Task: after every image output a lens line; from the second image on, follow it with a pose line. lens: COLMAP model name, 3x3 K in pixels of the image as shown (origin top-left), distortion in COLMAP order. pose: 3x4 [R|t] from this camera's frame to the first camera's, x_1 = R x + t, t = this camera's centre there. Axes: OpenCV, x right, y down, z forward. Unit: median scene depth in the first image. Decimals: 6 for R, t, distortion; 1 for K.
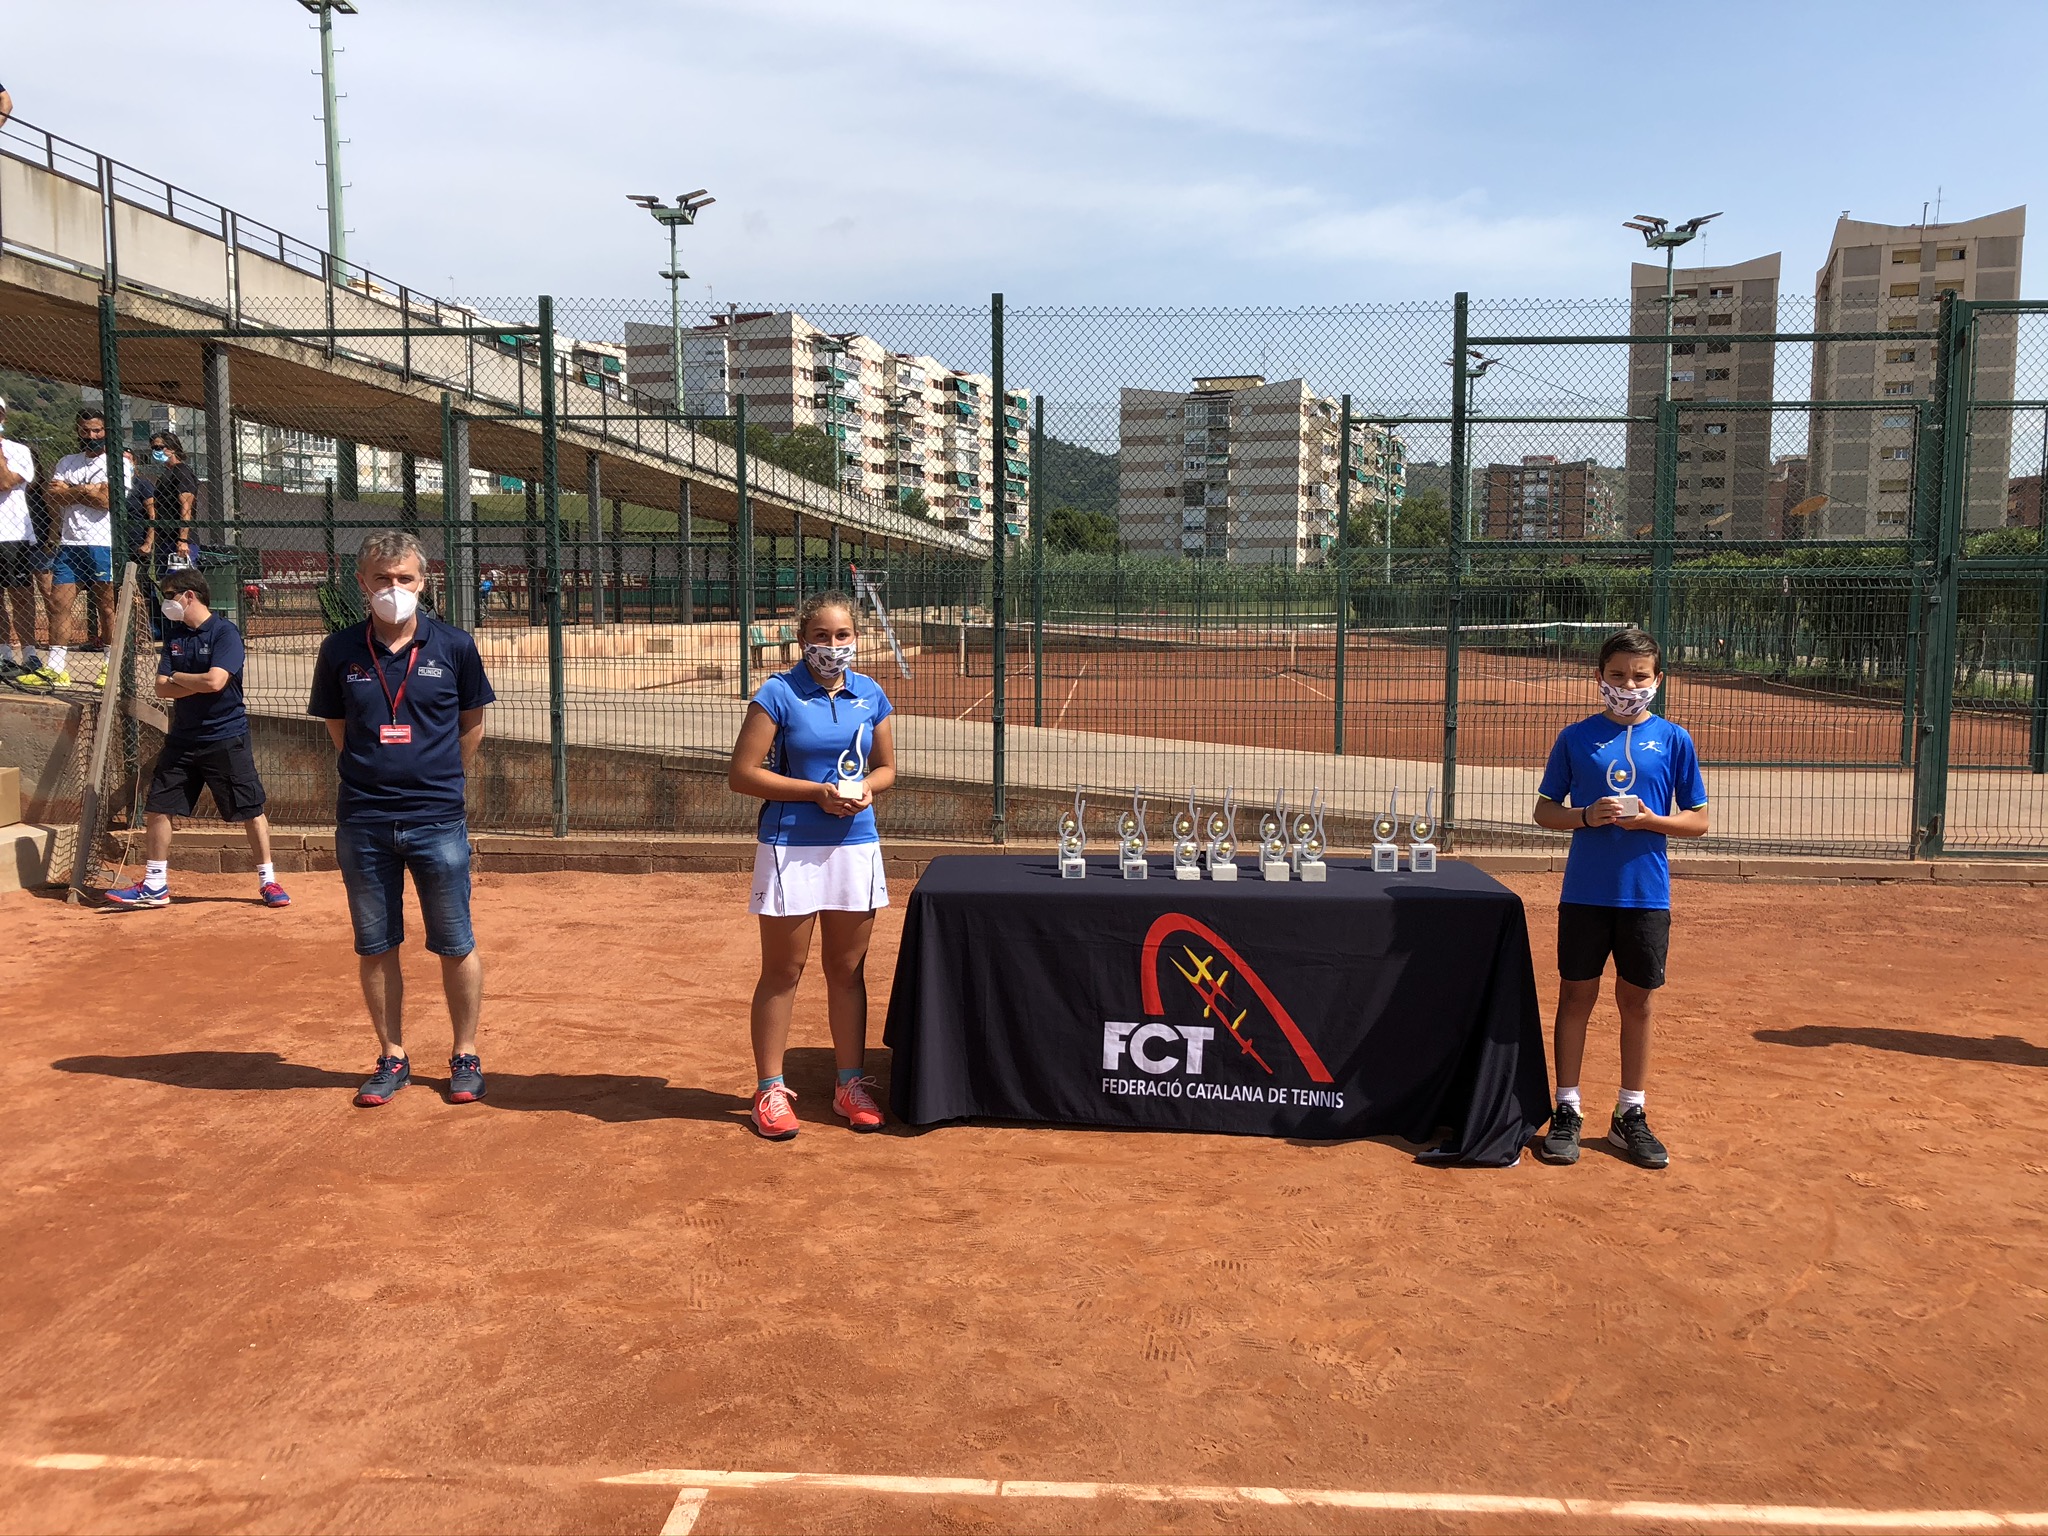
lens RADIAL K [[1735.1, 0, 1014.2], [0, 1735.1, 773.4], [0, 0, 1]] dist [0.032707, -0.007994]
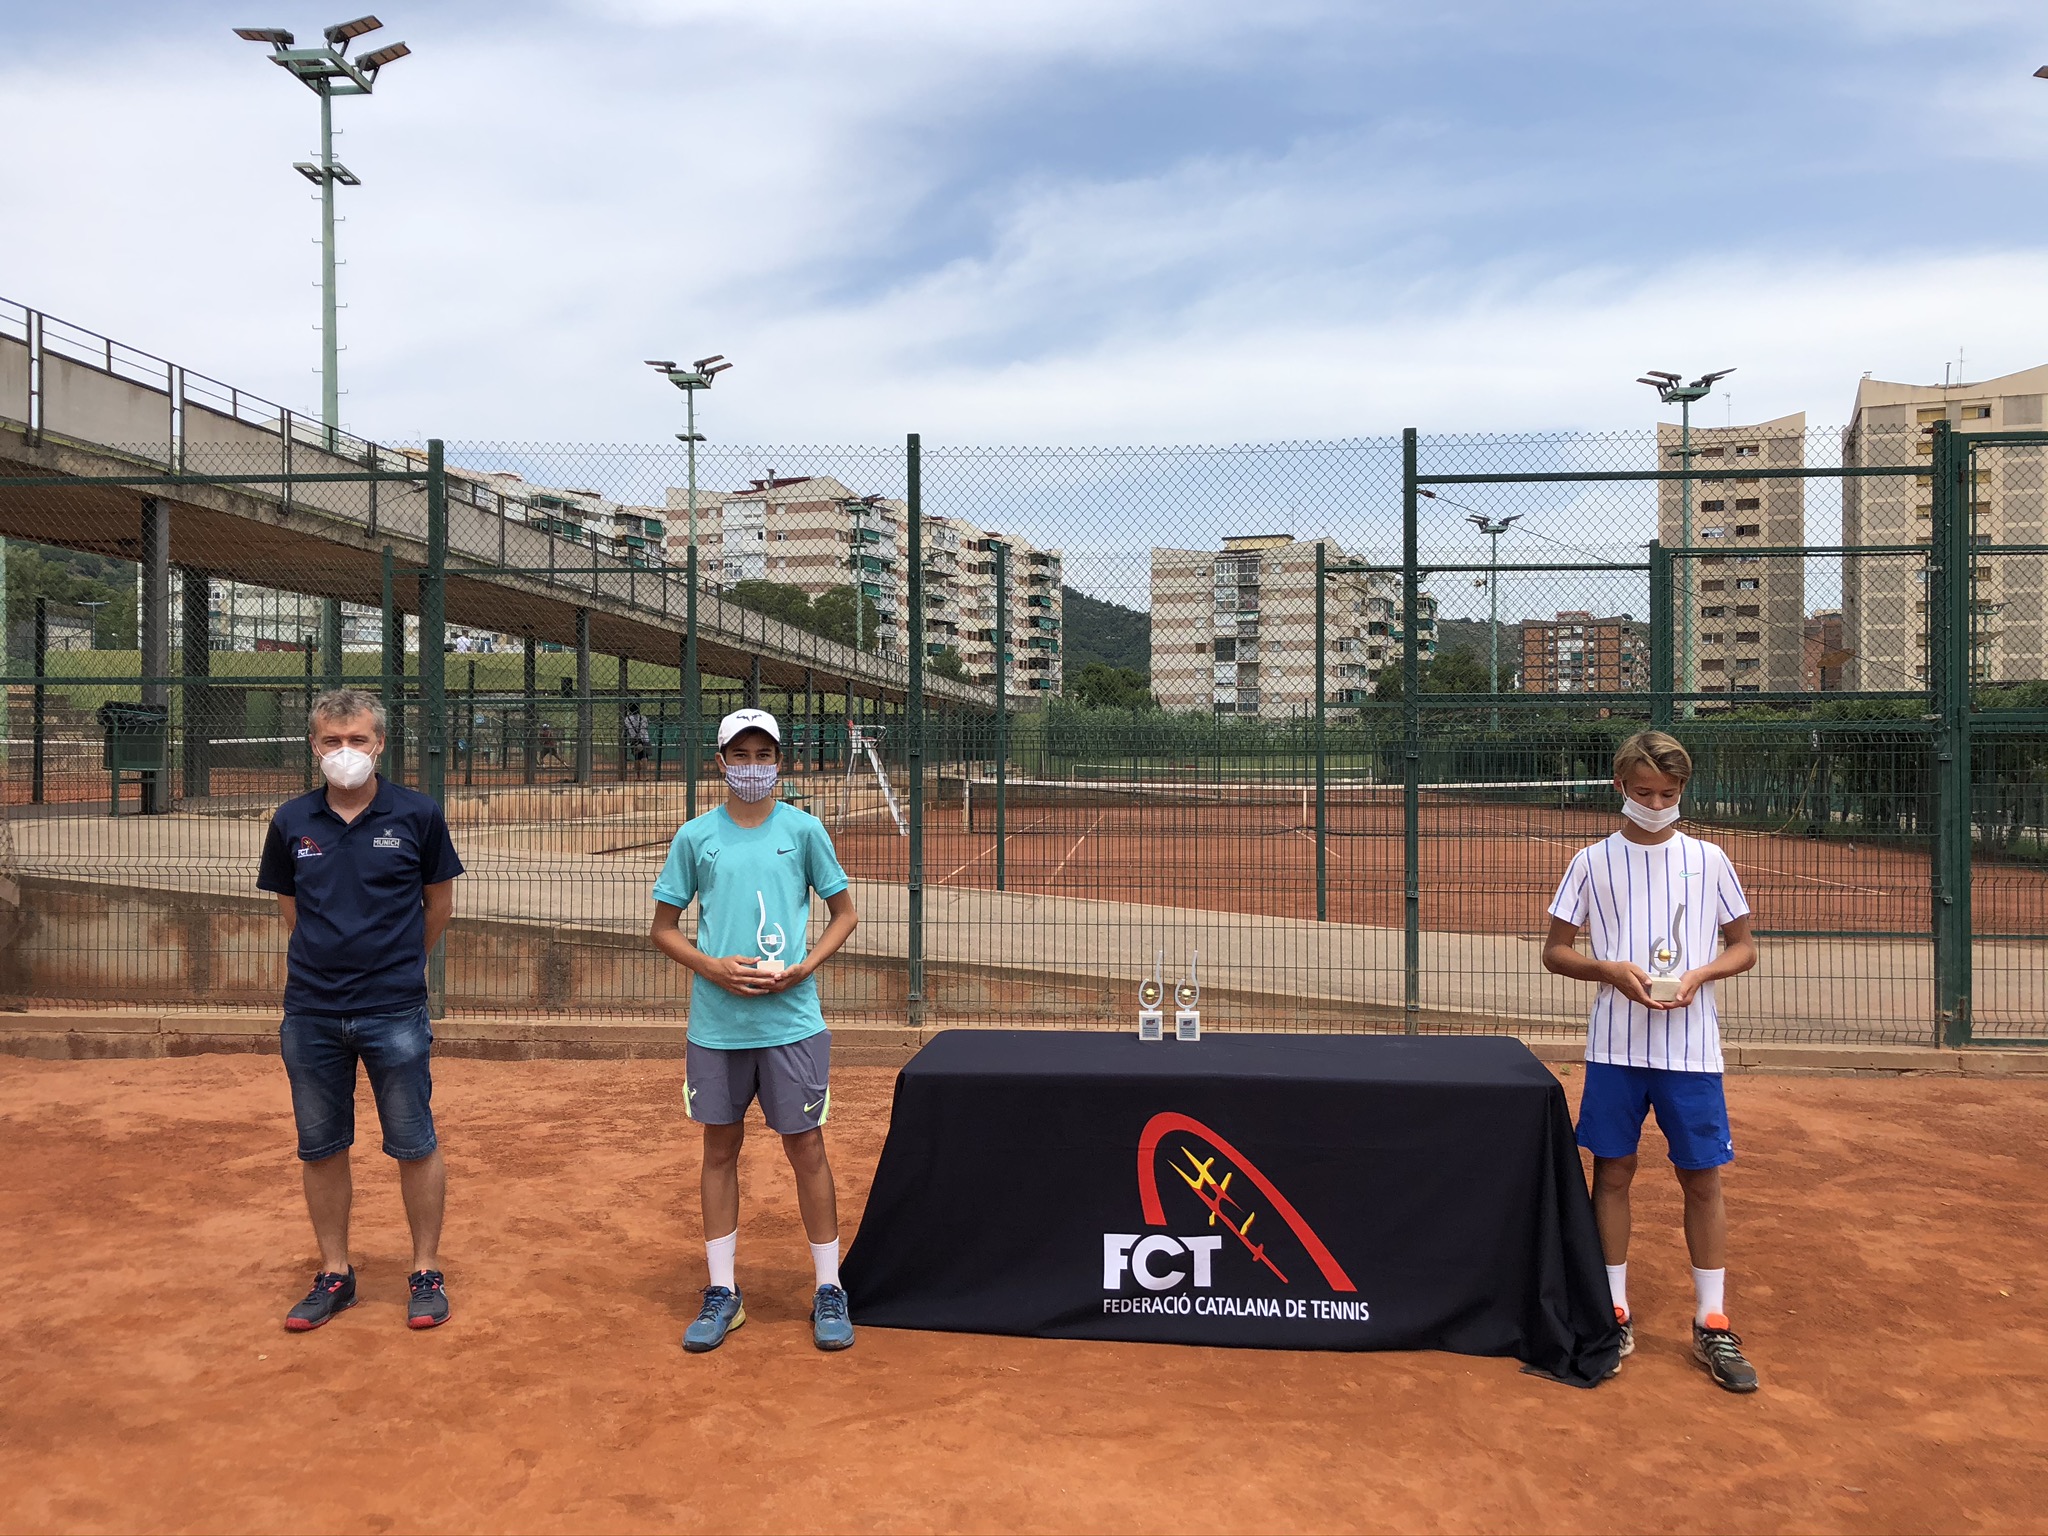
lens RADIAL K [[1731.6, 0, 1012.7], [0, 1731.6, 763.1], [0, 0, 1]] dist [0.038432, -0.014636]
pose [[0.999713, -0.002912, -0.023782, 0.041349], [0.000641, 0.995482, -0.094949, -0.006678], [0.023951, 0.094906, 0.995198, 0.056901]]
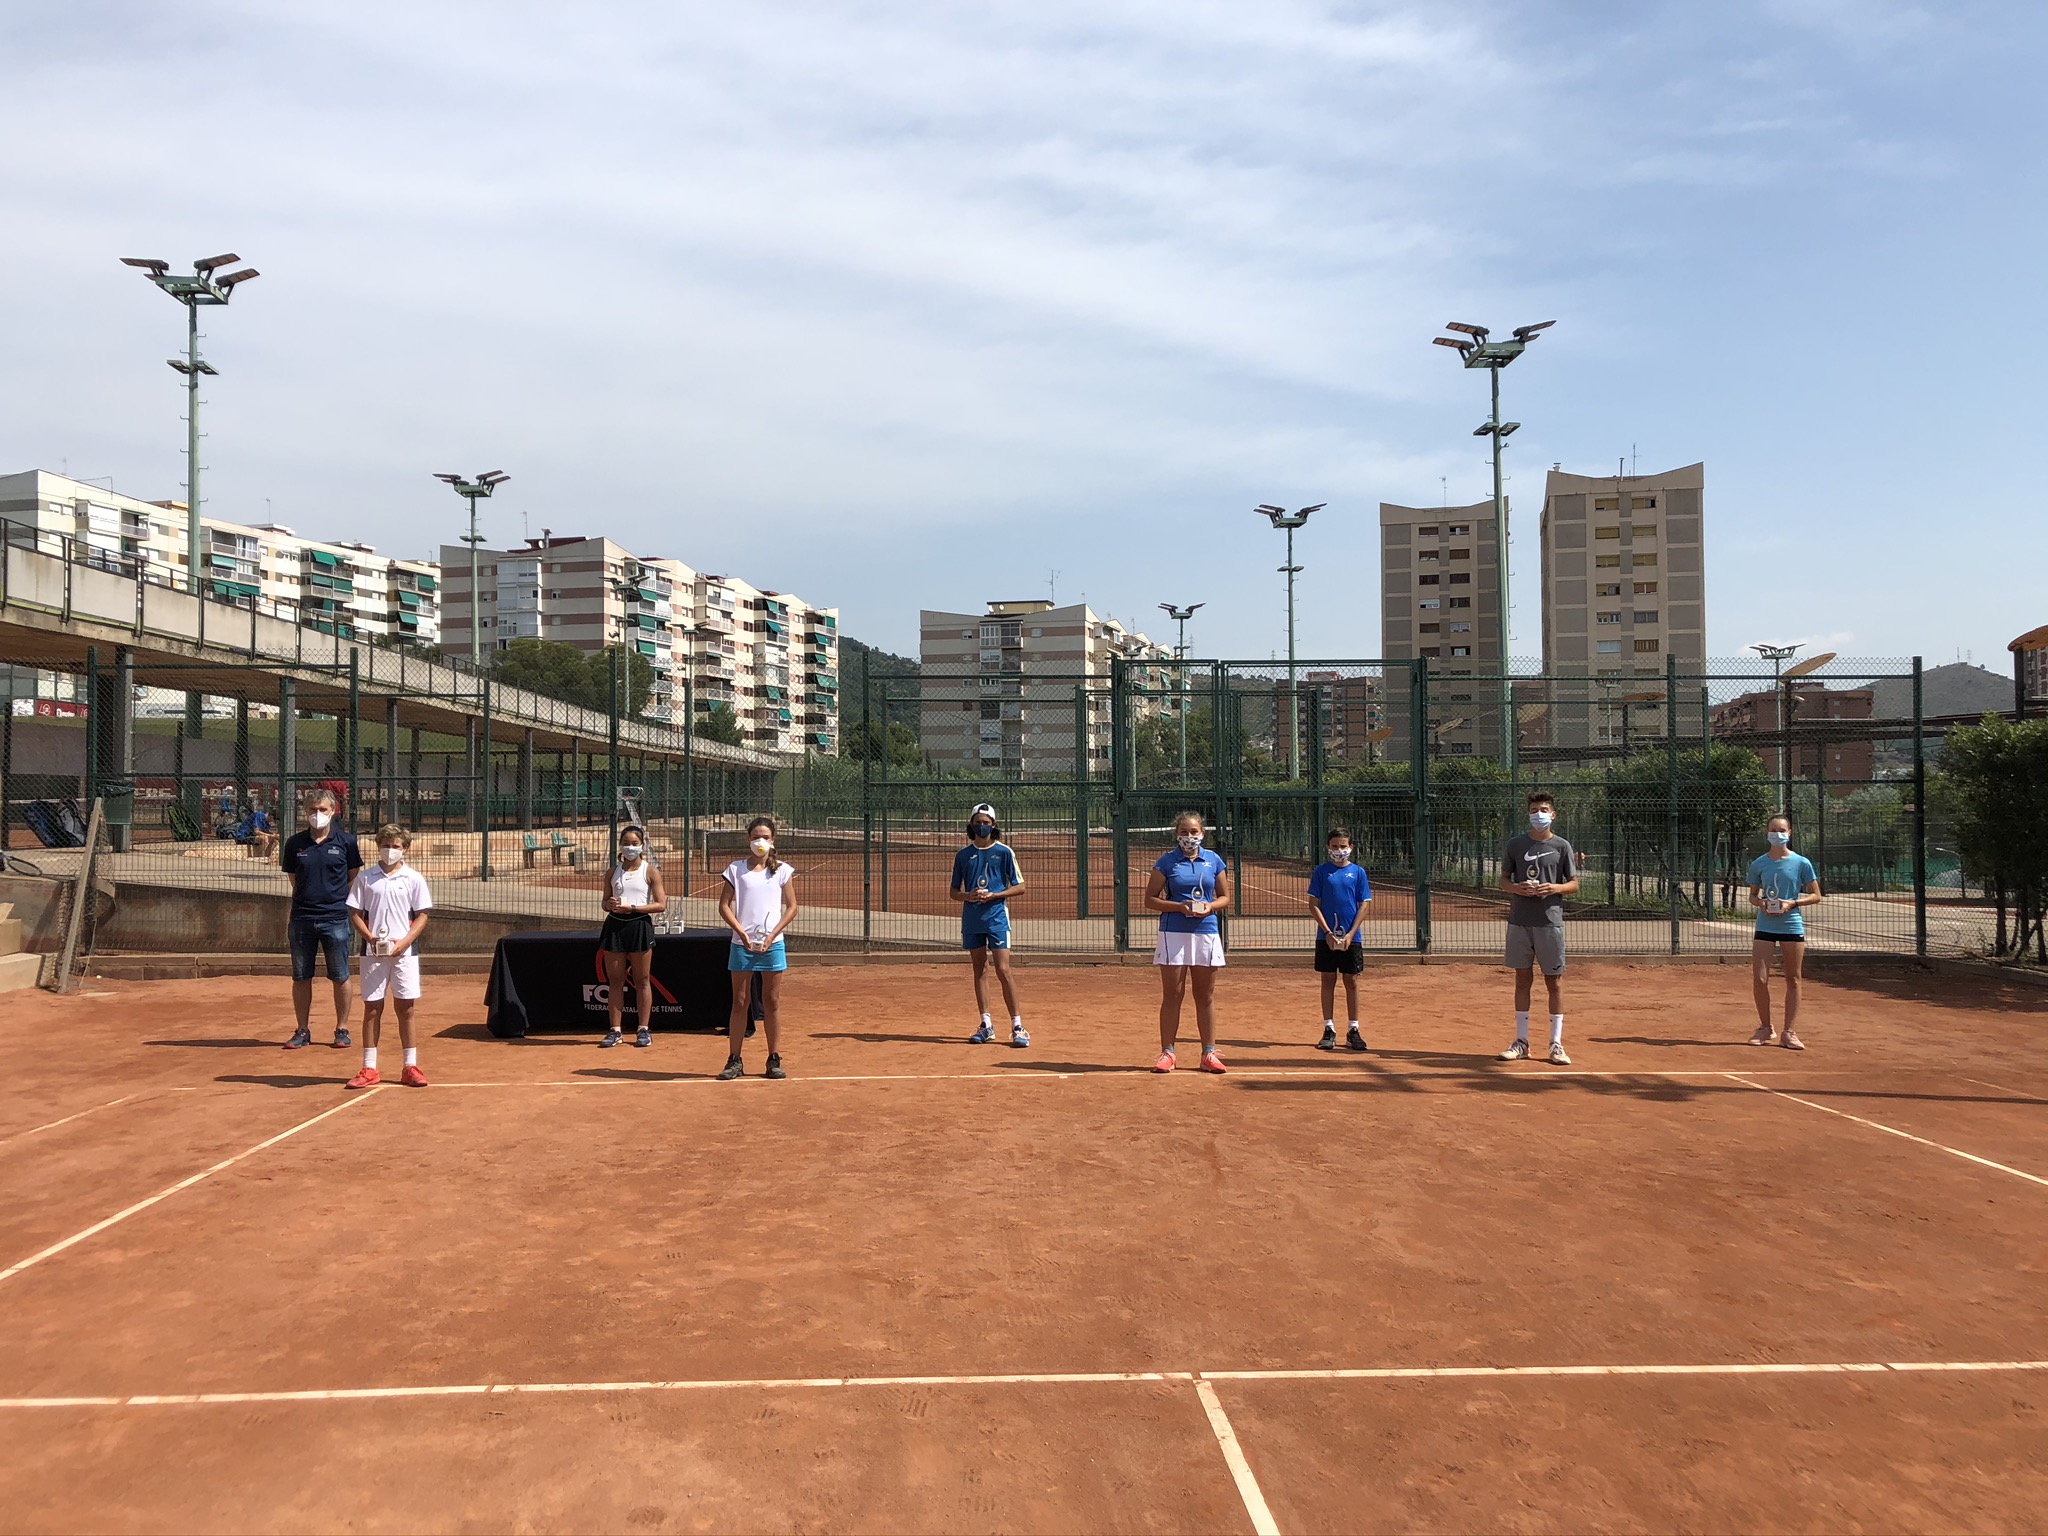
lens RADIAL K [[1741.6, 0, 1016.6], [0, 1741.6, 772.1], [0, 0, 1]] dist [0.040490, -0.044929]
pose [[0.994952, -0.003023, 0.100305, 0.143476], [0.014968, 0.992836, -0.118545, 0.047089], [-0.099228, 0.119448, 0.987869, -0.521332]]
